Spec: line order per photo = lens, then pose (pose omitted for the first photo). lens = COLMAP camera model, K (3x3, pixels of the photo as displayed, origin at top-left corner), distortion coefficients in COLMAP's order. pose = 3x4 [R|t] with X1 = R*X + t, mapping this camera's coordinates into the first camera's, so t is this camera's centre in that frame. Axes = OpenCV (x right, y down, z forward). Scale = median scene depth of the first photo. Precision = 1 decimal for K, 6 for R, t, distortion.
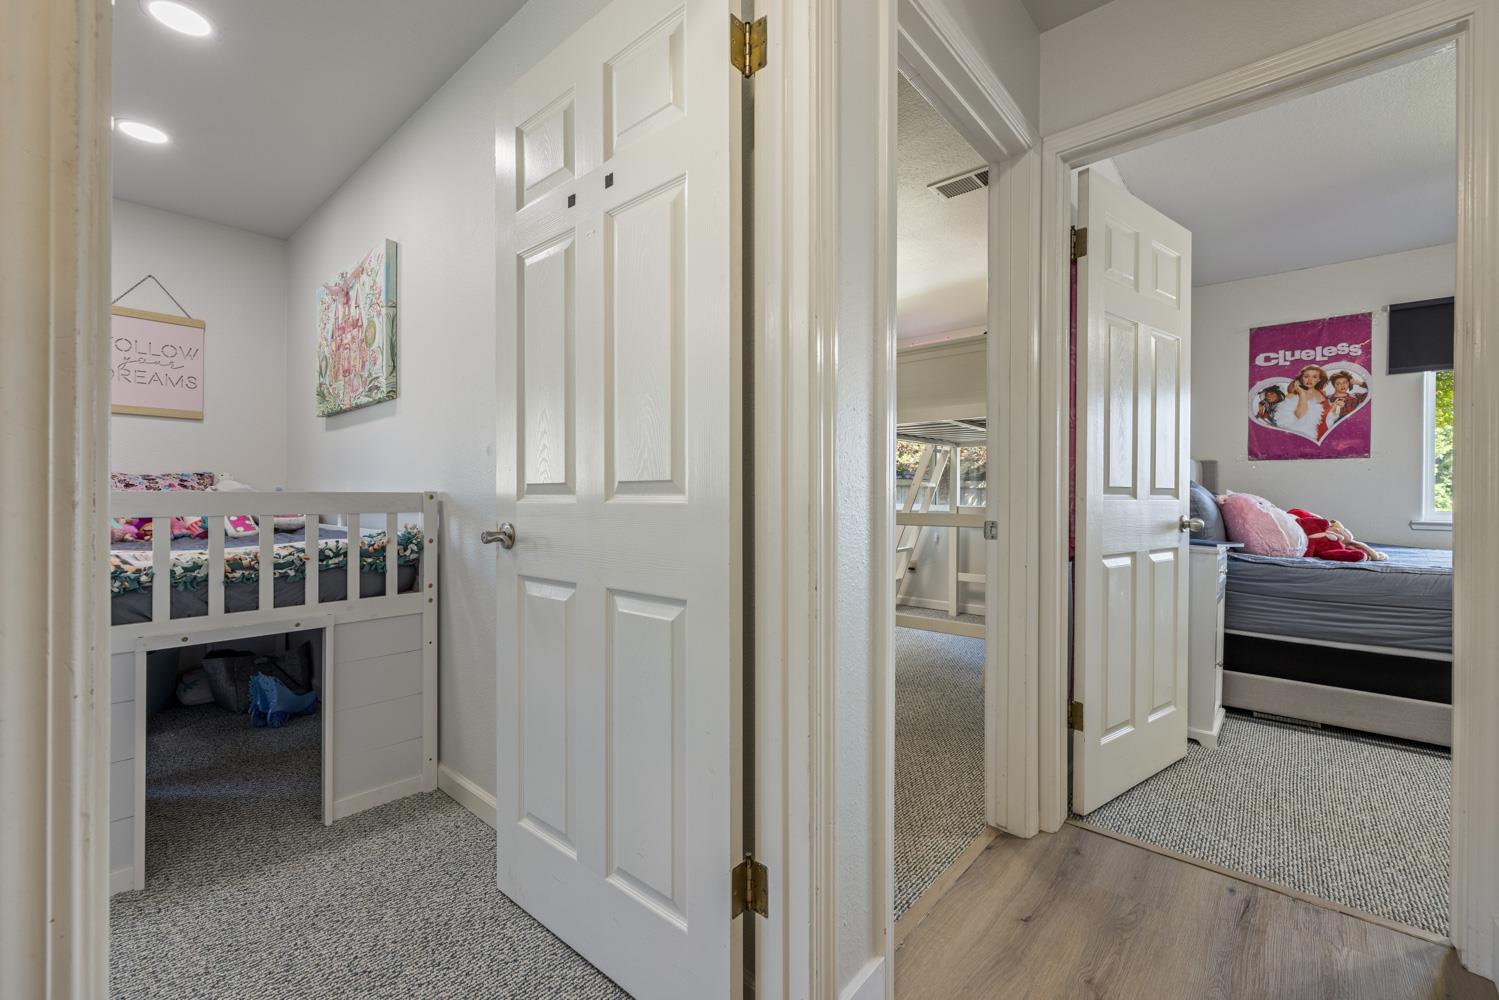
lens RADIAL K [[626.3, 0, 747.0], [0, 626.3, 493.7], [0, 0, 1]] dist [0.000991, -0.000521]
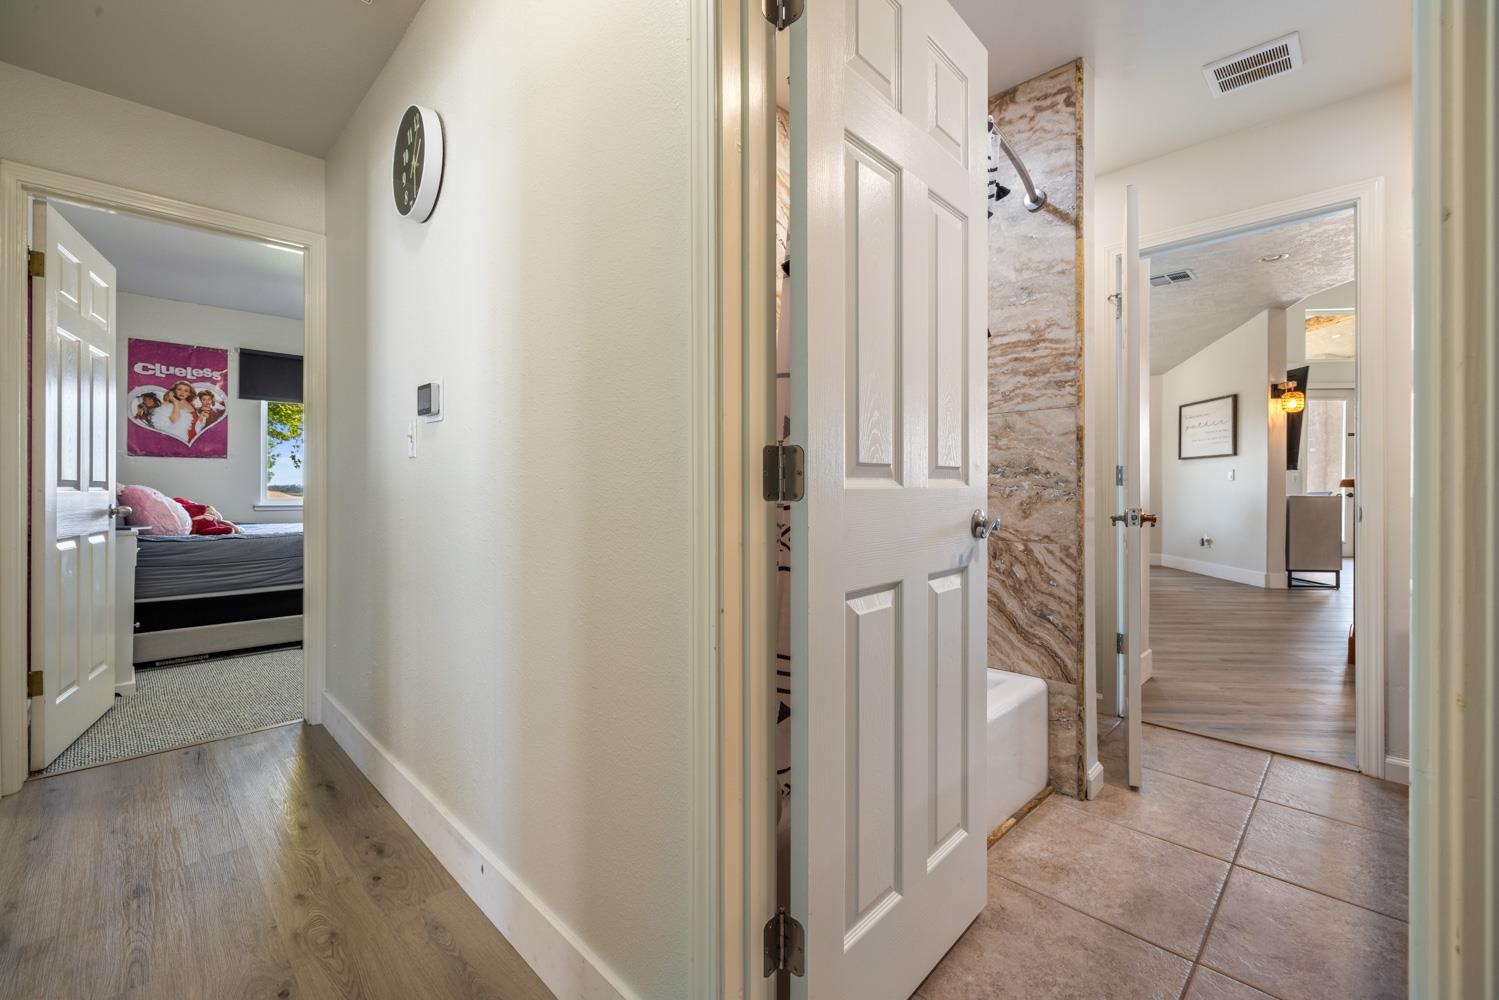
lens RADIAL K [[626.3, 0, 740.1], [0, 626.3, 489.1], [0, 0, 1]] dist [0.000991, -0.000521]
pose [[0.063273, -0.006552, 0.997975, -0.277519], [0.000355, 0.999979, 0.006542, -0.000849], [-0.997996, -0.000060, 0.063274, -0.180143]]
